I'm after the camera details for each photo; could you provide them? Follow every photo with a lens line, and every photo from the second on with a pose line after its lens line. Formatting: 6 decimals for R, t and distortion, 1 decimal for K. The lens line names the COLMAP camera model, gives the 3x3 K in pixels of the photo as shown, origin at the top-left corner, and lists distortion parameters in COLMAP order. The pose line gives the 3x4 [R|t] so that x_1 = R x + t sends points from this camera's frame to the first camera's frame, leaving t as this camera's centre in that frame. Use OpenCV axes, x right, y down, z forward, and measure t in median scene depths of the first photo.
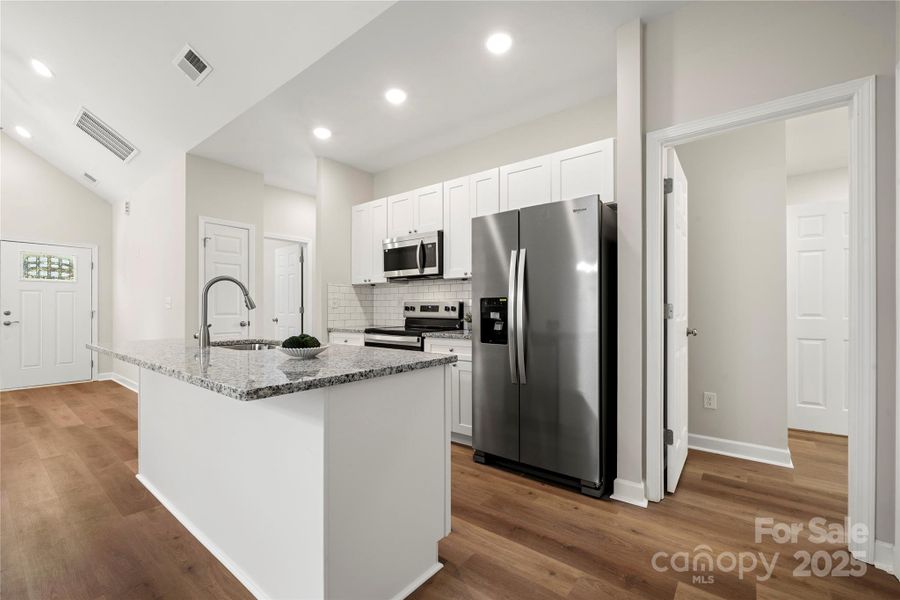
lens RADIAL K [[377.8, 0, 449.1], [0, 377.8, 308.4], [0, 0, 1]] dist [-0.001372, 0.000787]
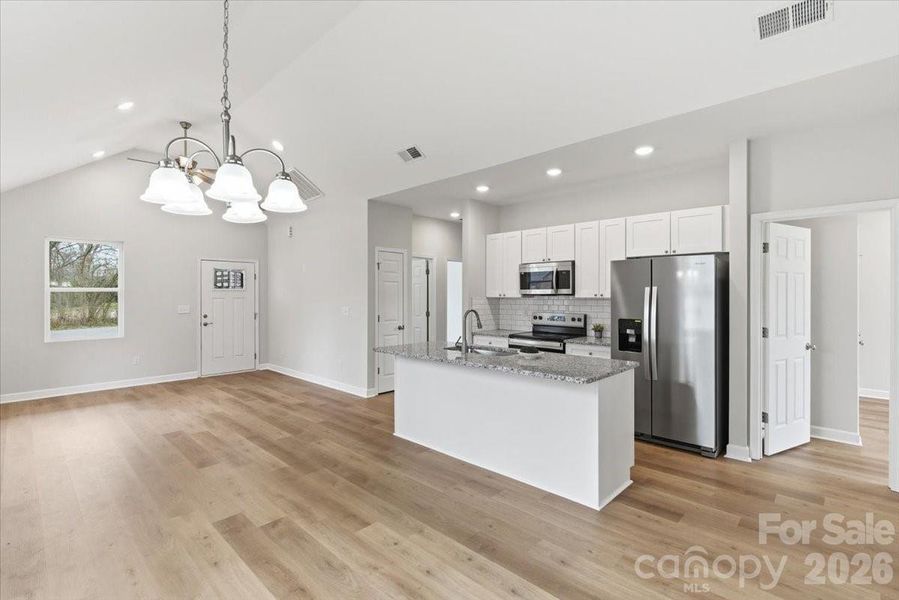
lens RADIAL K [[410.4, 0, 445.9], [0, 410.4, 295.9], [0, 0, 1]] dist [0.002613, 0.000579]
pose [[0.995288, 0.000637, -0.096959, -0.304103], [-0.000414, 0.999997, 0.002323, -0.083193], [0.096960, -0.002272, 0.995286, -0.431731]]
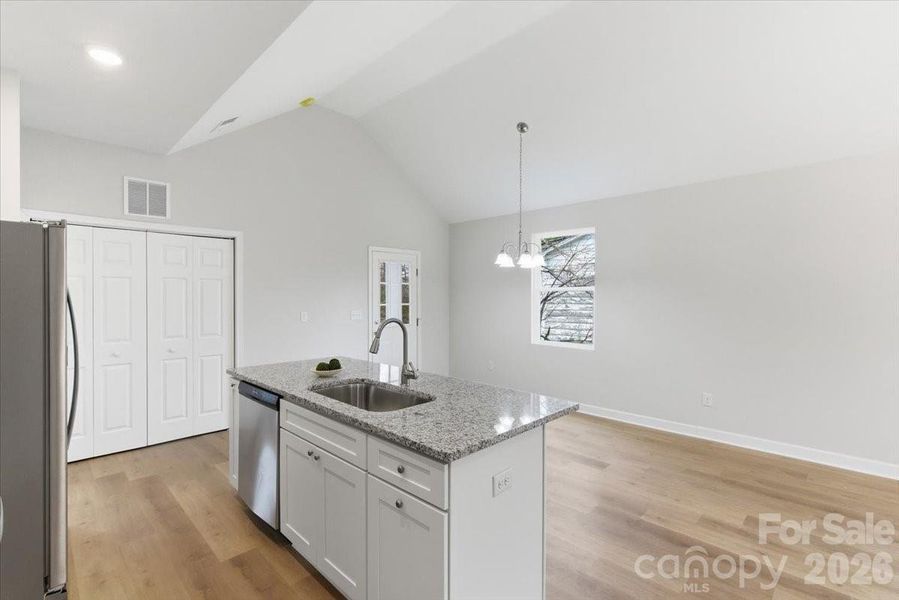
lens RADIAL K [[410.4, 0, 447.2], [0, 410.4, 298.4], [0, 0, 1]] dist [0.002613, 0.000579]
pose [[-0.994135, 0.000776, 0.108144, -0.489596], [0.001418, 0.999982, 0.005862, -0.081795], [-0.108138, 0.005981, -0.994118, 1.171478]]
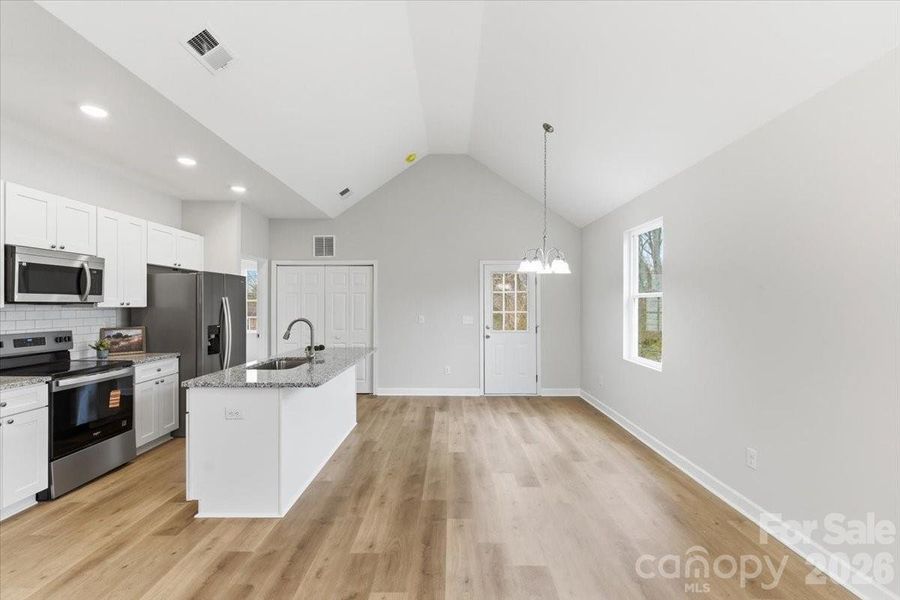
lens RADIAL K [[410.9, 0, 446.1], [0, 410.9, 306.4], [0, 0, 1]] dist [0.002613, 0.000579]
pose [[-0.608551, -0.002661, 0.793510, -1.311295], [0.001162, 0.999990, 0.004245, -0.079265], [-0.793514, 0.003506, -0.608542, 0.883511]]
